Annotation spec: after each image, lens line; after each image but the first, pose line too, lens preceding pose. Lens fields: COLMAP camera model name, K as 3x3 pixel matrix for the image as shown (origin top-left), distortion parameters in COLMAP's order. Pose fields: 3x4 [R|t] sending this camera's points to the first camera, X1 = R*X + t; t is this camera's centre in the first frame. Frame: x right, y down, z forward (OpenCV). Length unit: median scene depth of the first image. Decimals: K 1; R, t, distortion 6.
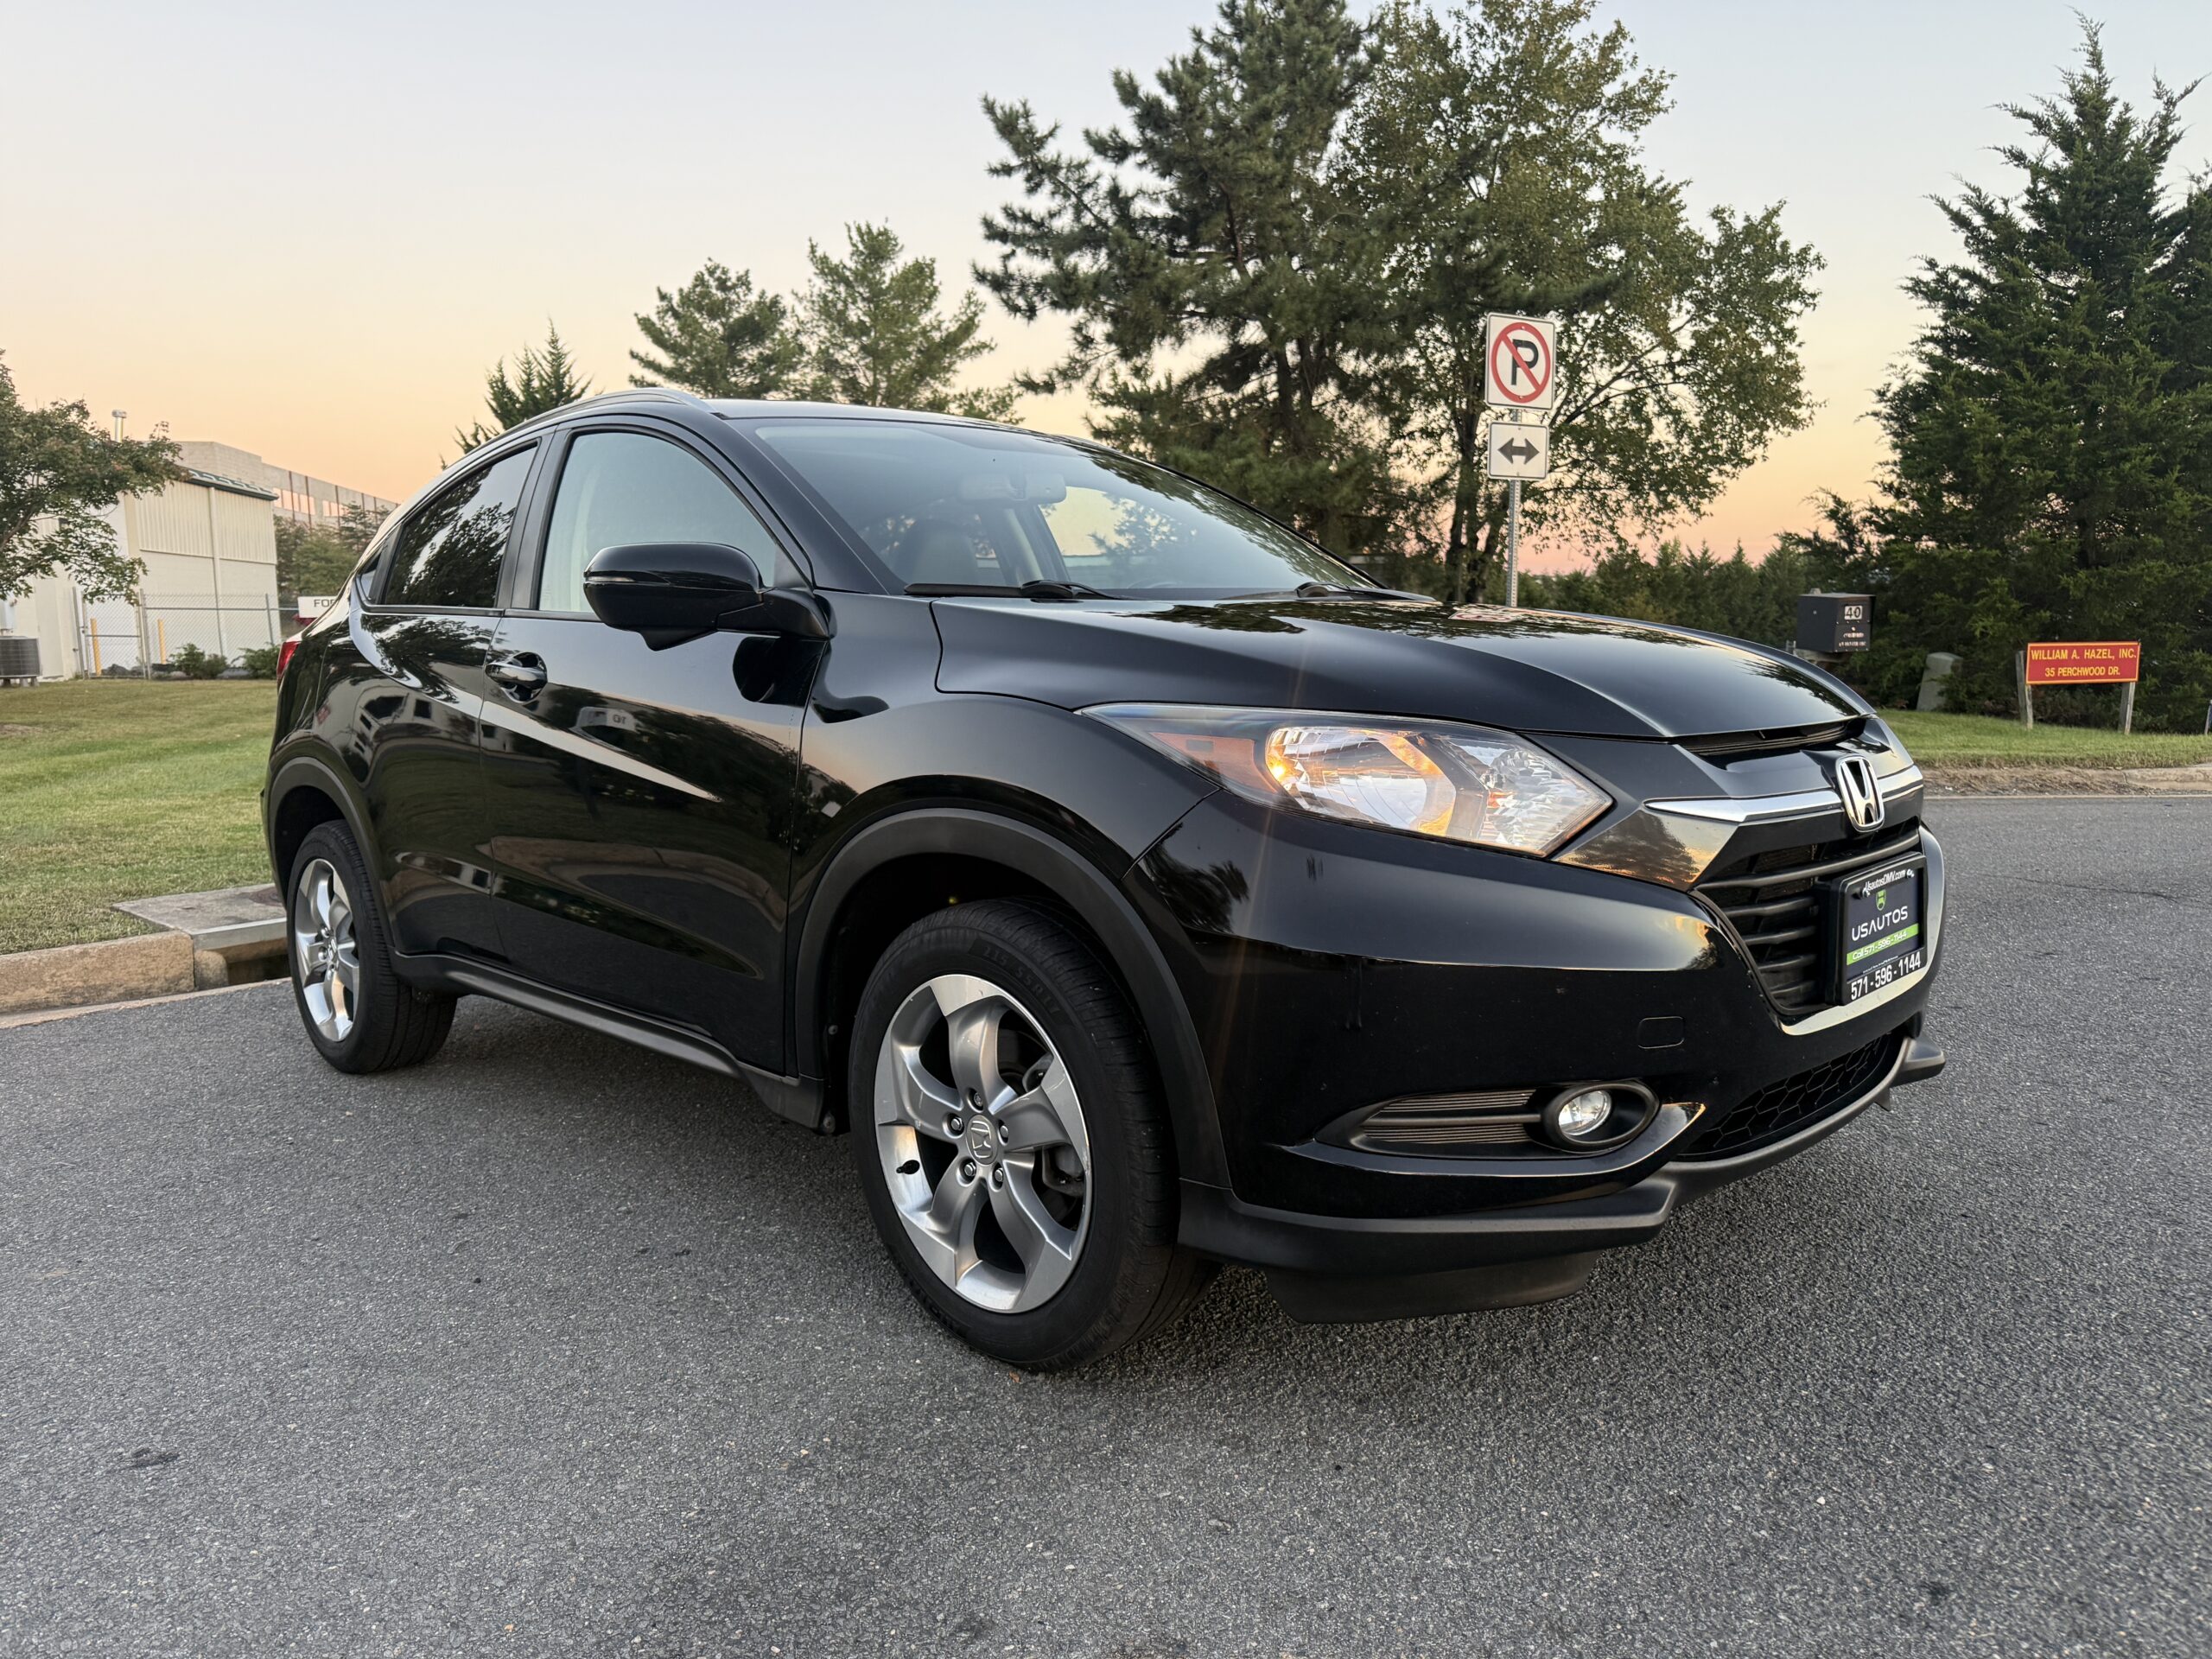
lens RADIAL K [[1576.7, 0, 1115.7], [0, 1576.7, 863.2], [0, 0, 1]] dist [0.004049, -0.003088]
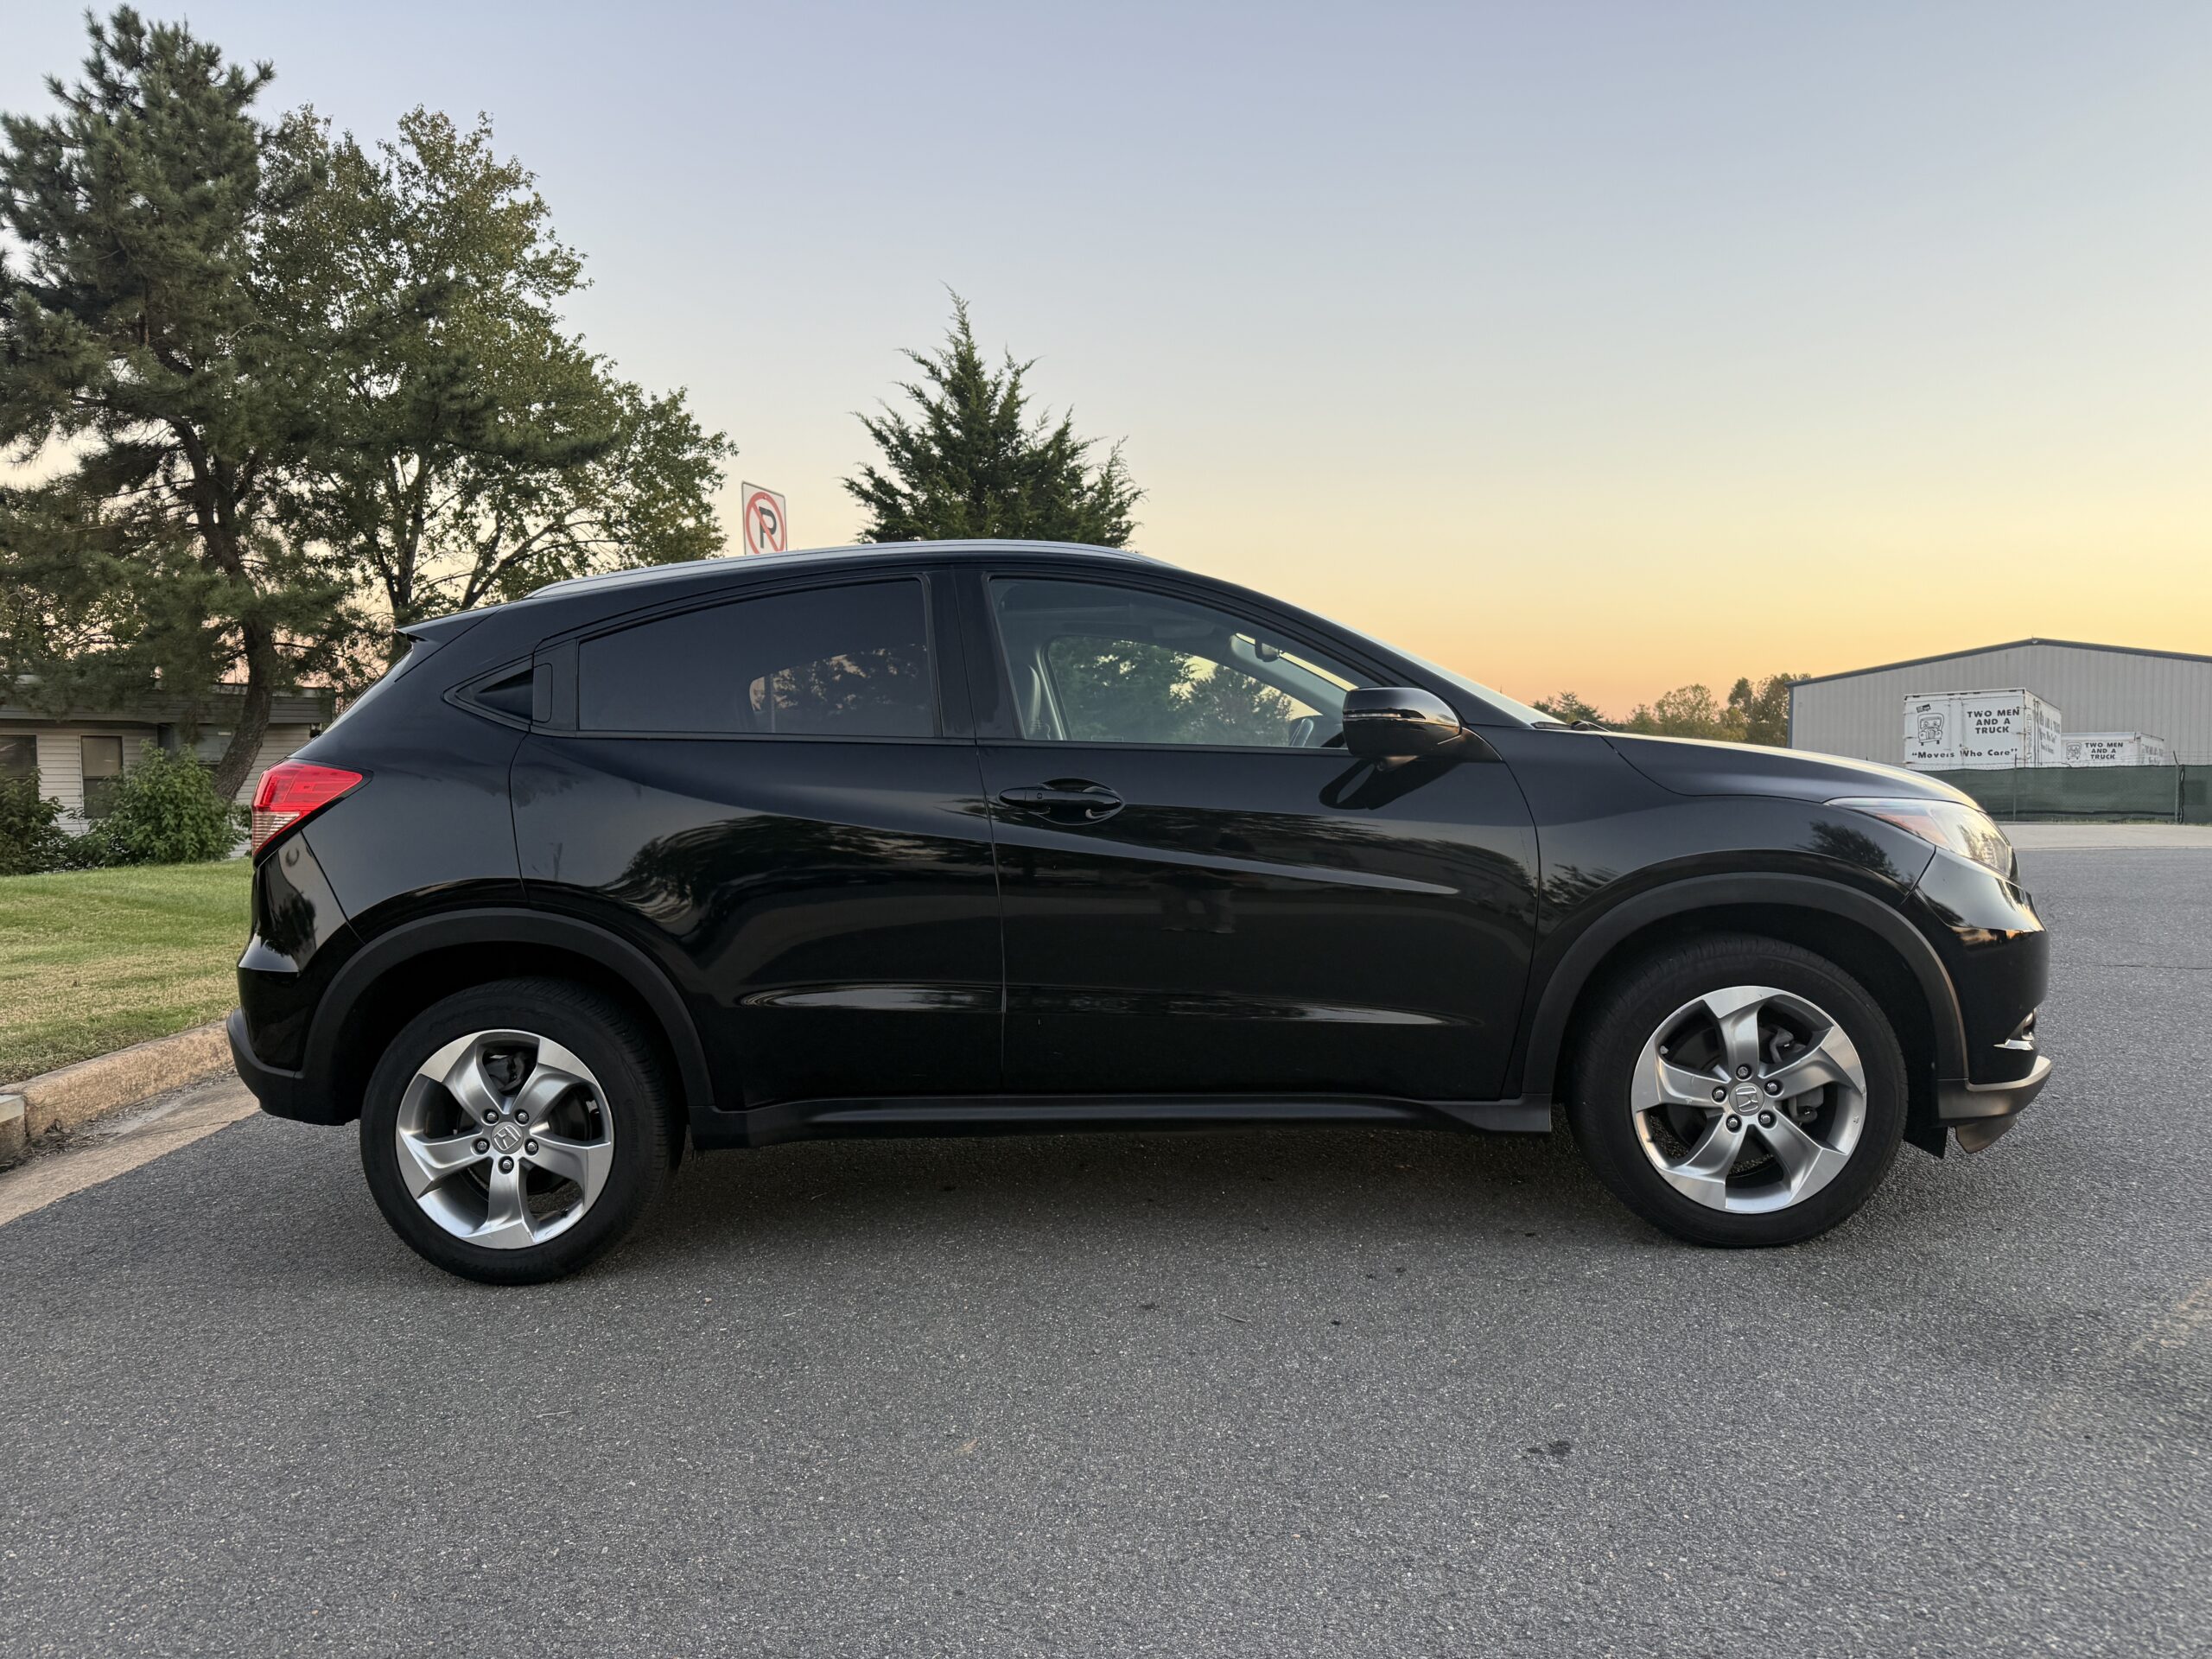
lens RADIAL K [[1576.7, 0, 1115.7], [0, 1576.7, 863.2], [0, 0, 1]] dist [0.004049, -0.003088]
pose [[0.746868, -0.029424, 0.664321, -0.123508], [0.089631, 0.994358, -0.056726, -0.001299], [-0.658904, 0.101910, 0.745291, 0.020797]]
